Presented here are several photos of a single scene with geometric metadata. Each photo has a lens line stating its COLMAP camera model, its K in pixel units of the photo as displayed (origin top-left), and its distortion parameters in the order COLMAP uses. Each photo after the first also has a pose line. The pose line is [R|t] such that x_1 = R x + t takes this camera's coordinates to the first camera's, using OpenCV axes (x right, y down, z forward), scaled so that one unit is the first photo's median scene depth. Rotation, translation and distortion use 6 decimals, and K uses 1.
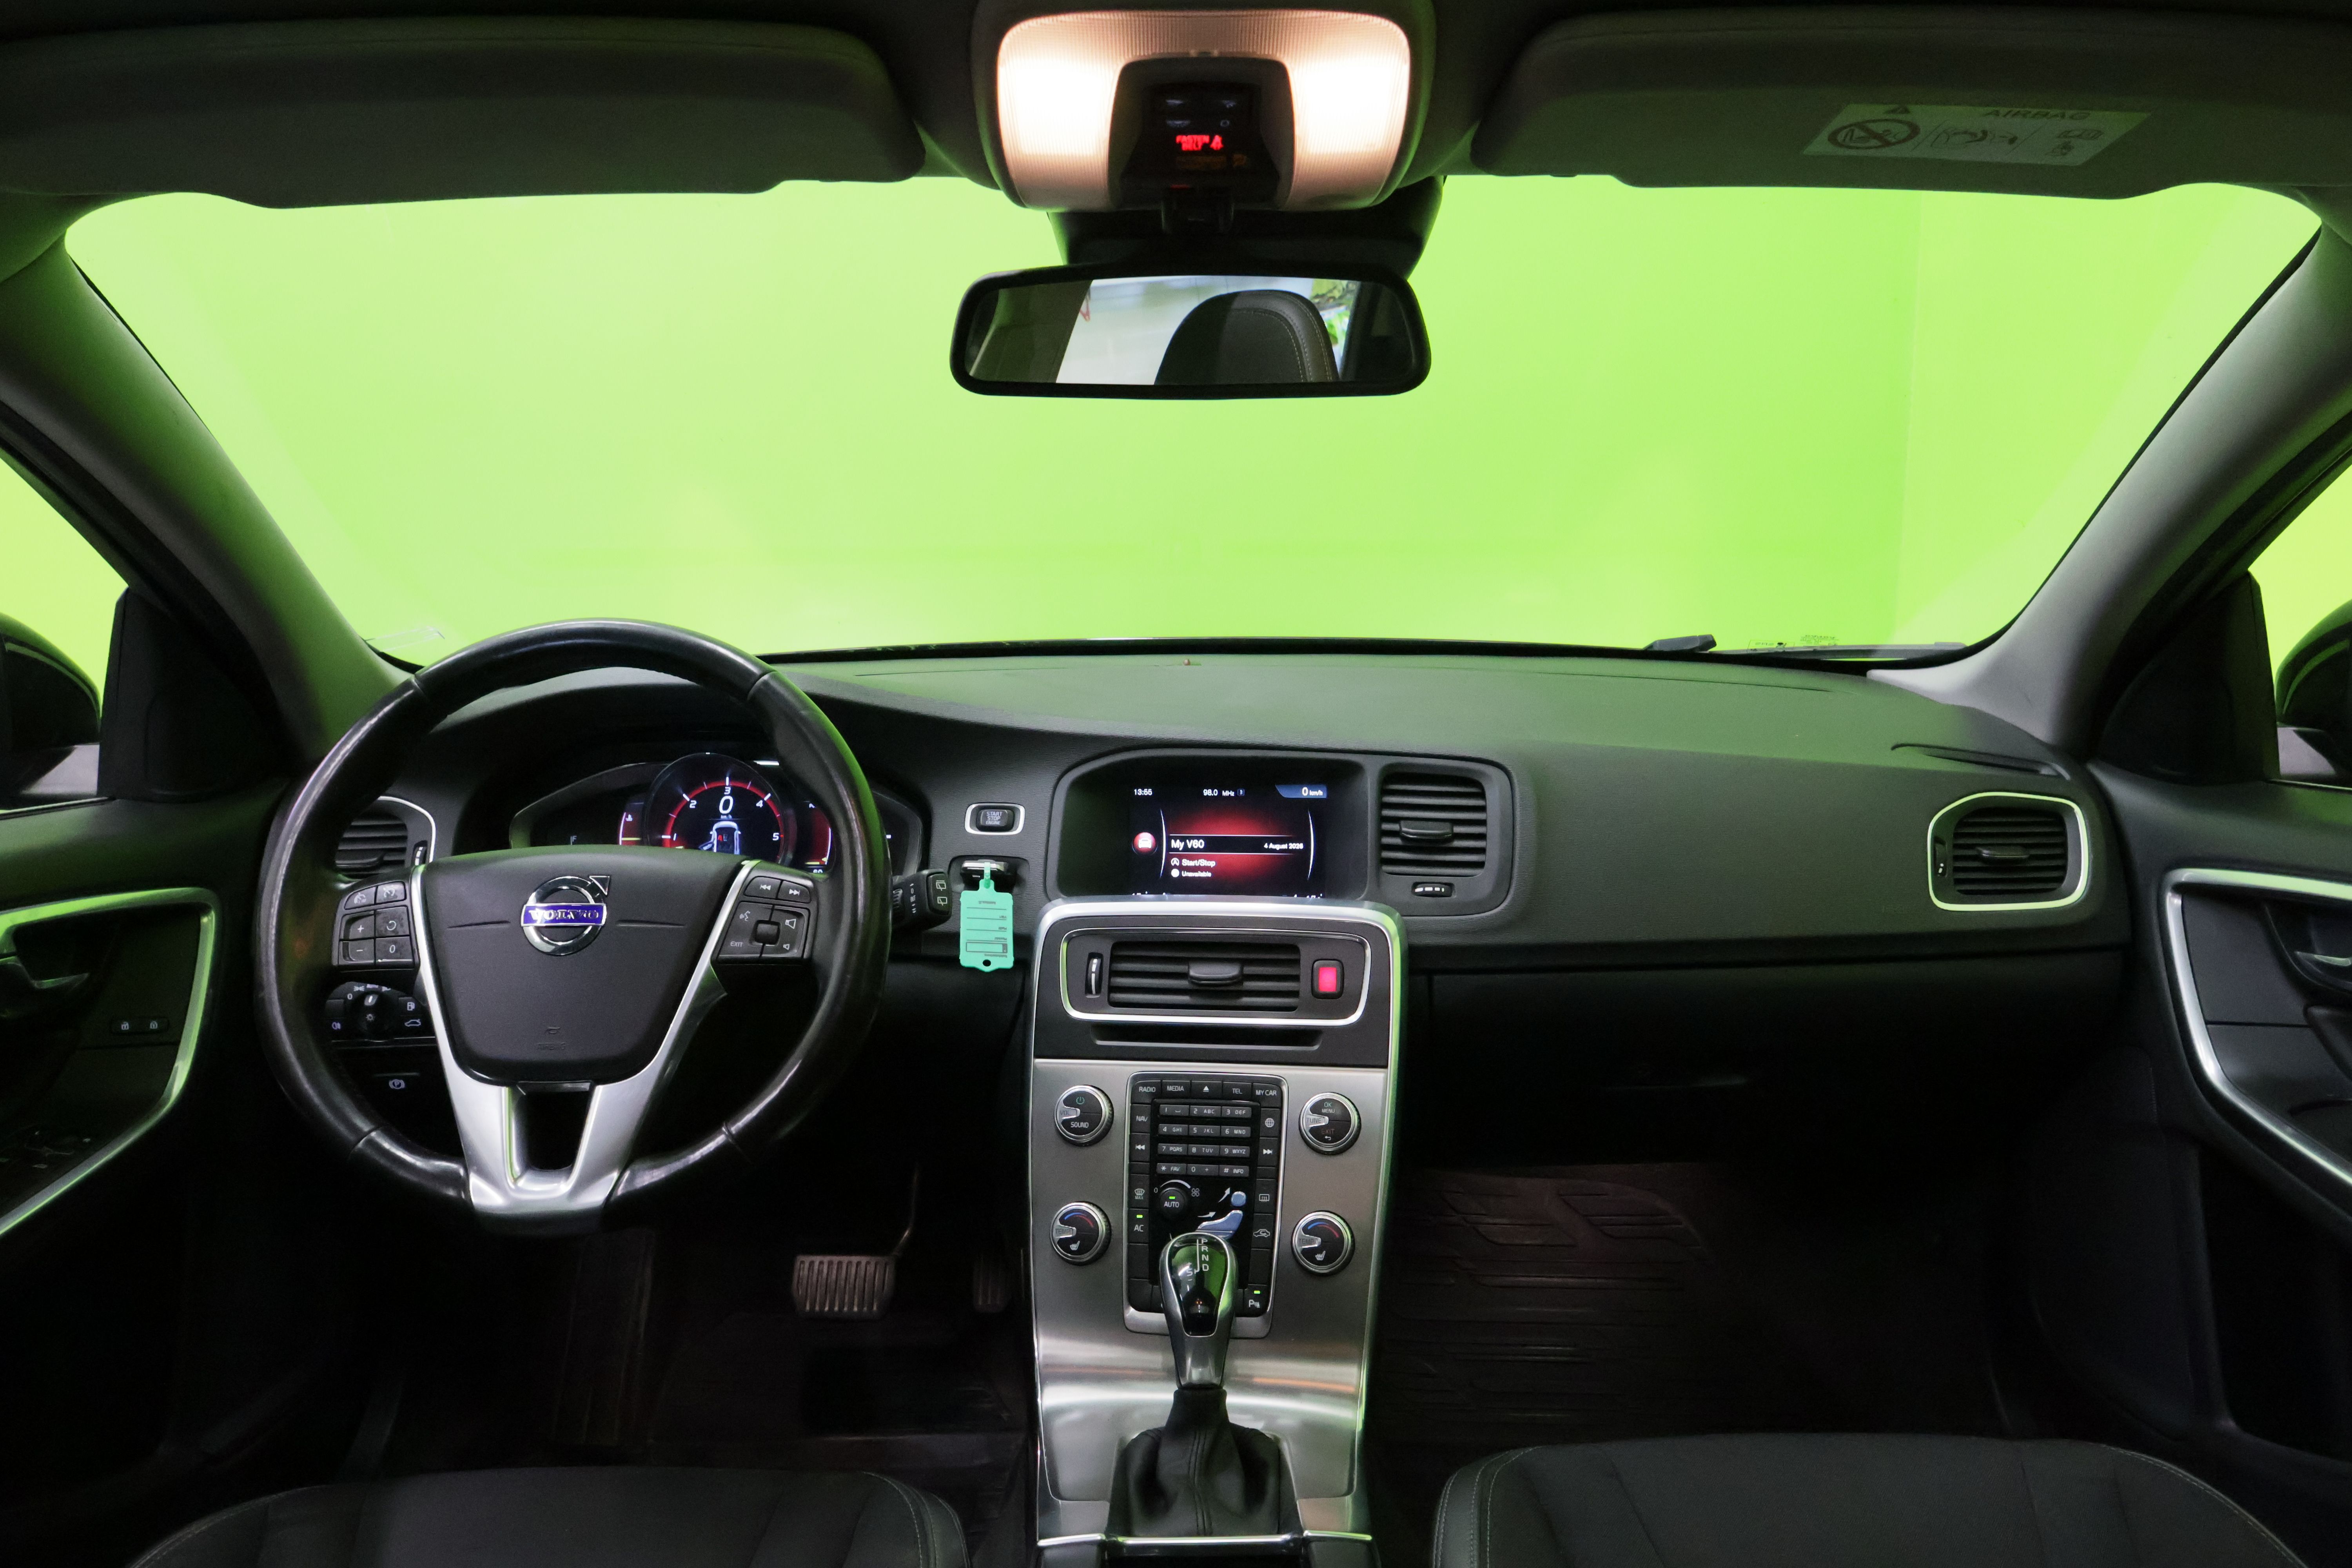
lens RADIAL K [[1651.4, 0, 1202.1], [0, 1651.4, 774.3], [0, 0, 1]] dist [-0.007564, 0.008063]
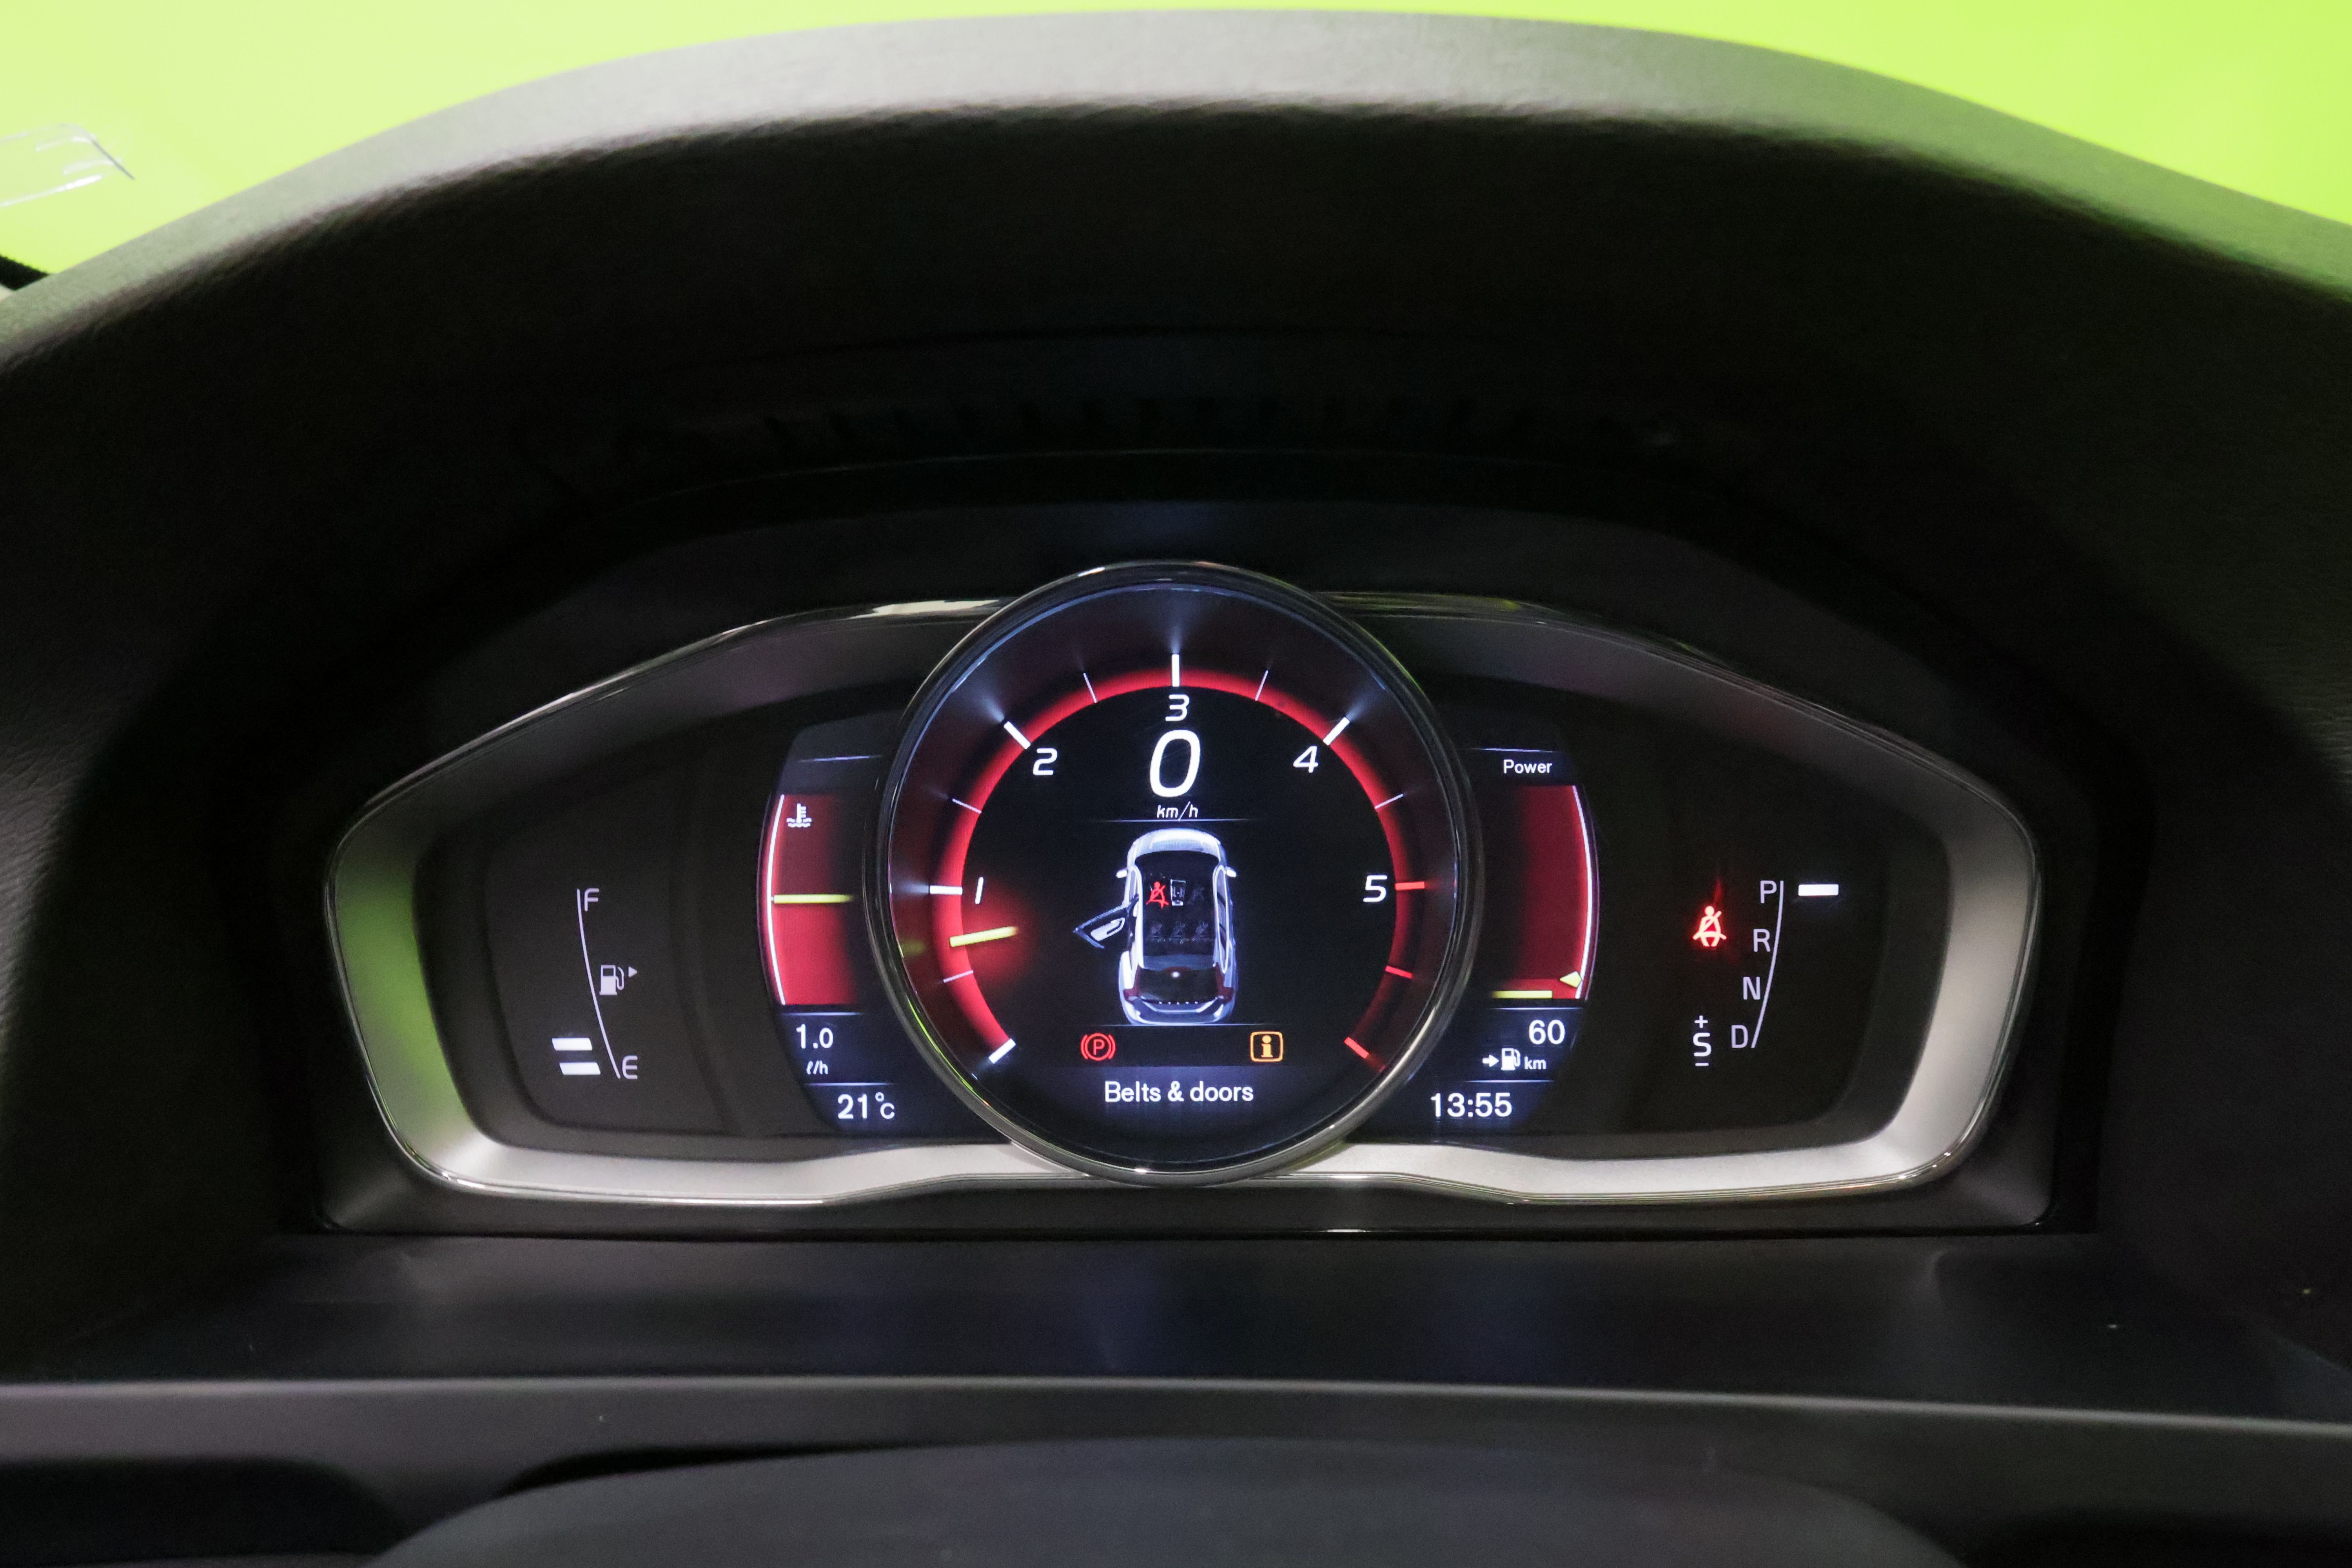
lens RADIAL K [[1651.4, 0, 1184.1], [0, 1651.4, 777.8], [0, 0, 1]] dist [-0.007564, 0.008063]
pose [[0.999072, -0.000942, -0.043057, -0.302327], [0.006212, 0.992457, 0.122432, -0.011443], [0.042617, -0.122586, 0.991542, 0.819159]]
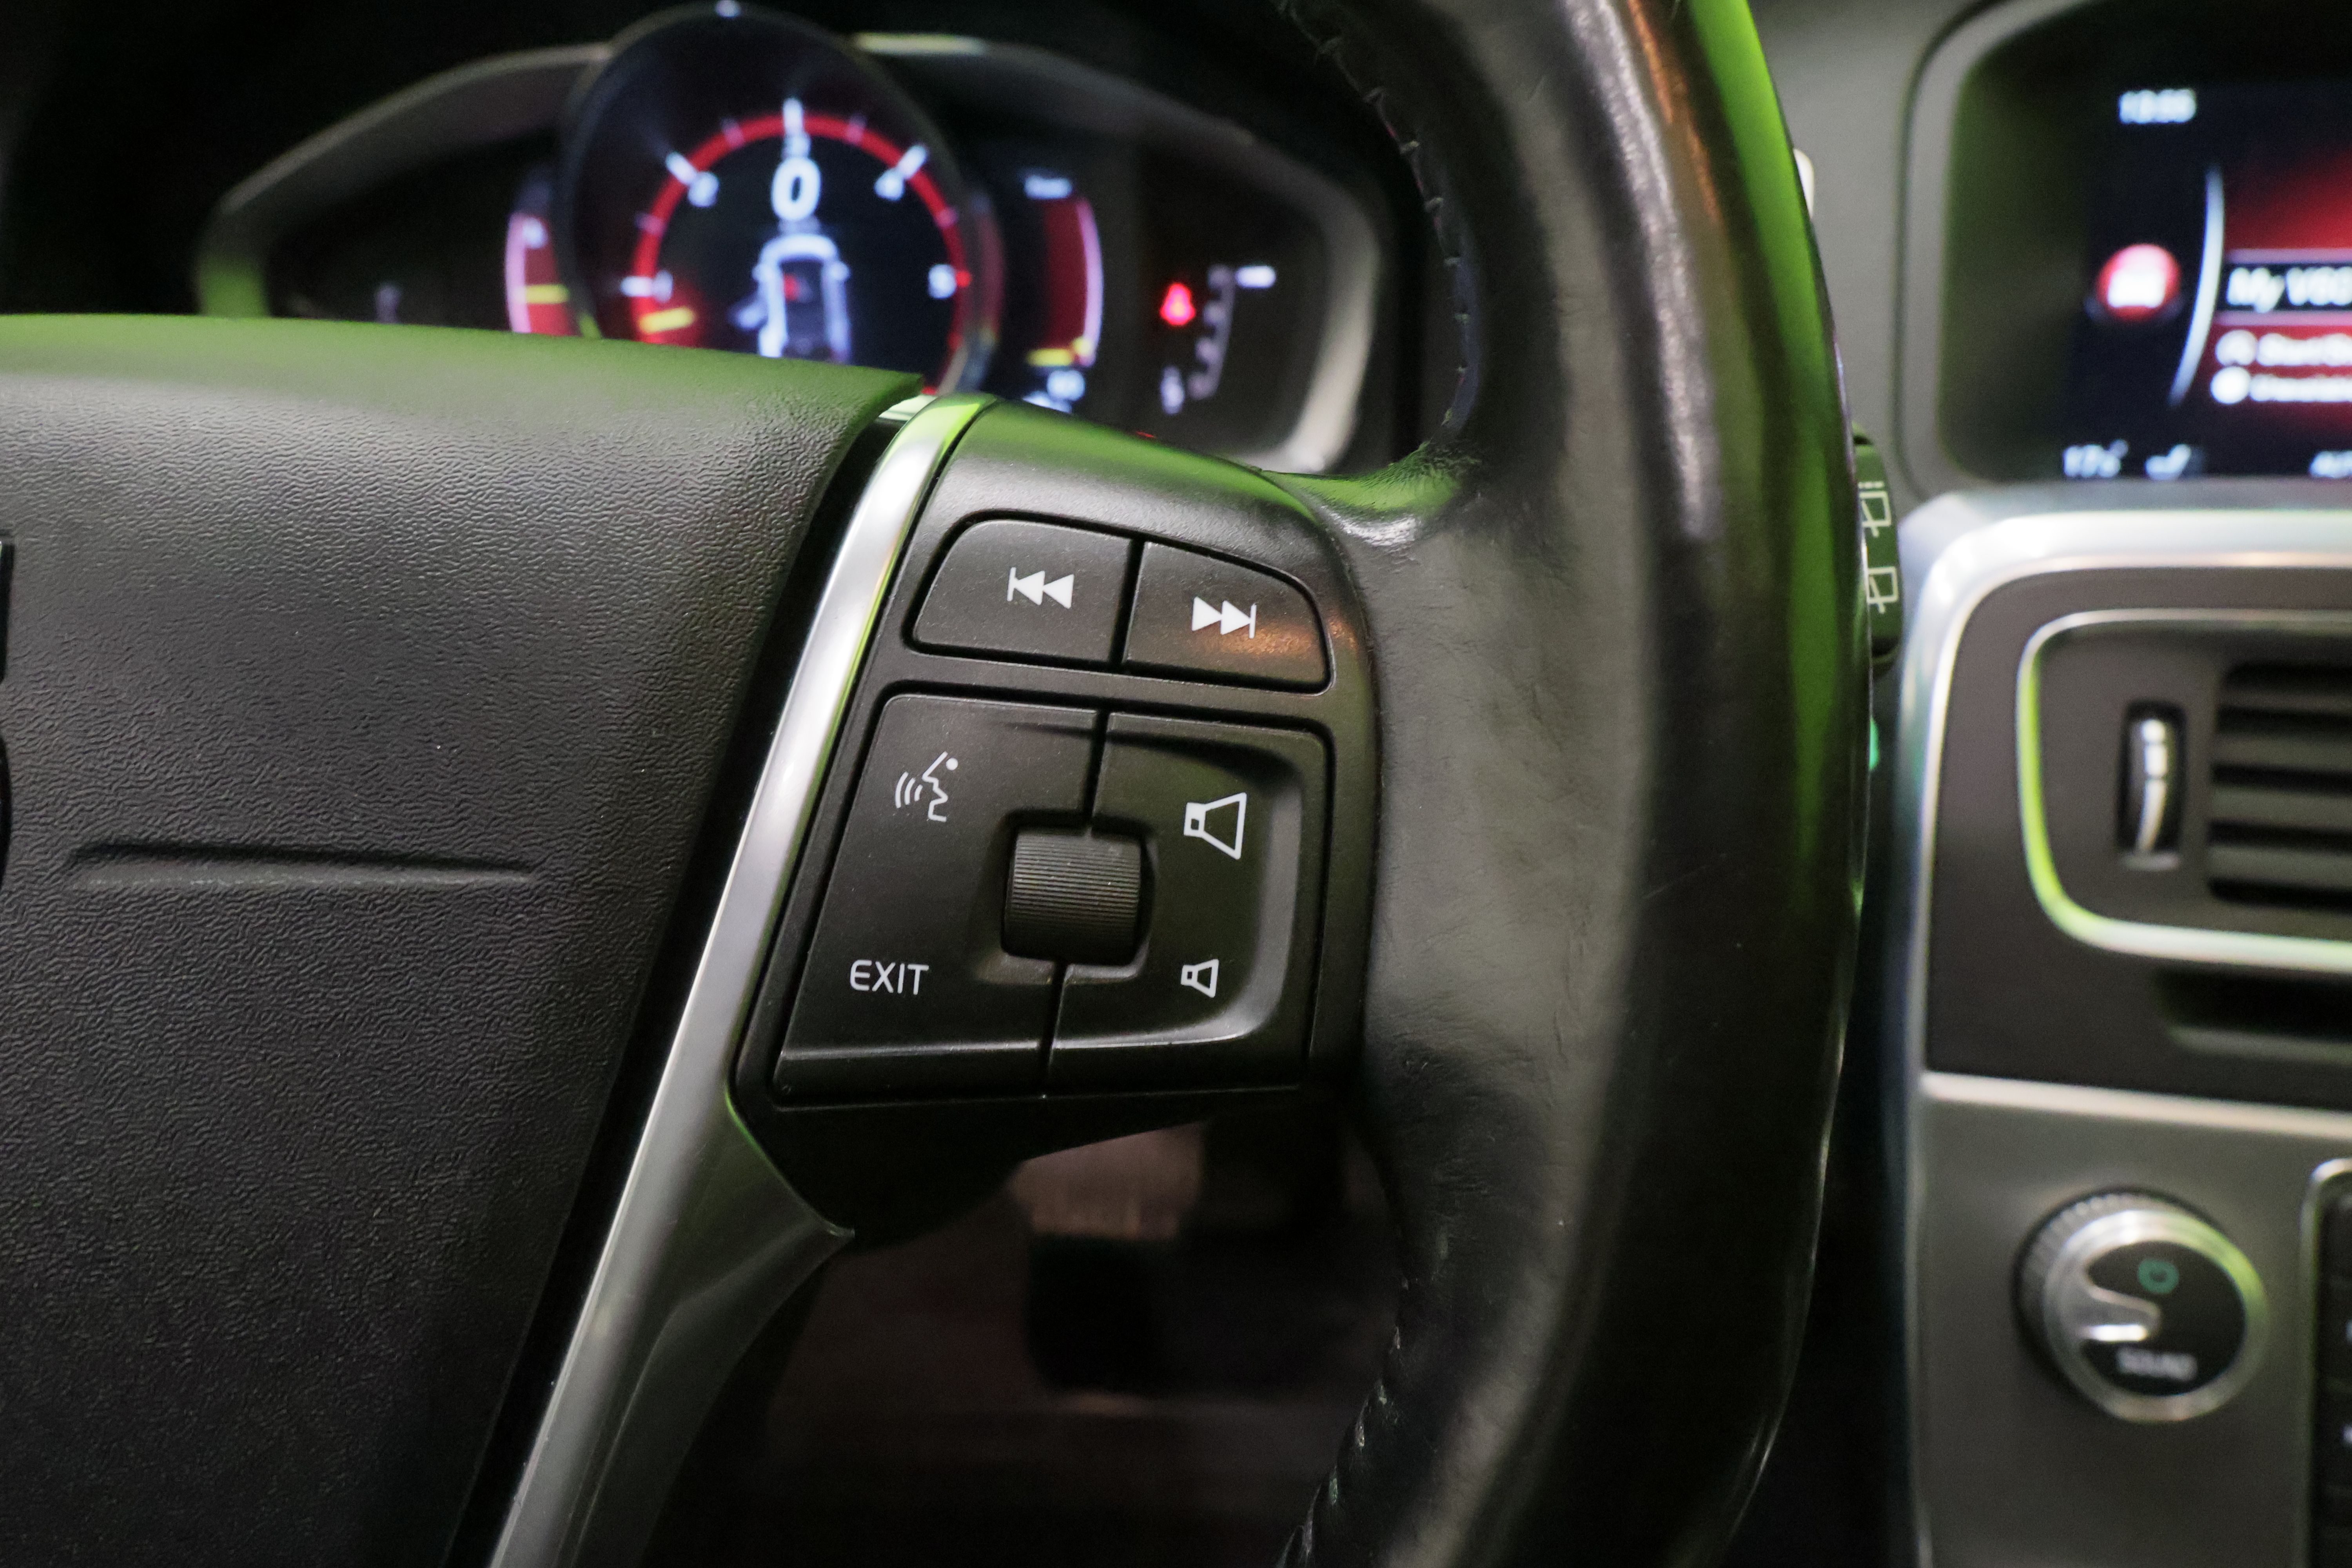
lens RADIAL K [[1651.4, 0, 1172.8], [0, 1651.4, 785.8], [0, 0, 1]] dist [-0.007564, 0.008063]
pose [[0.996679, 0.011669, -0.080595, -0.196574], [0.014716, 0.947583, 0.319171, 0.030562], [0.080095, -0.319297, 0.944264, 0.696694]]
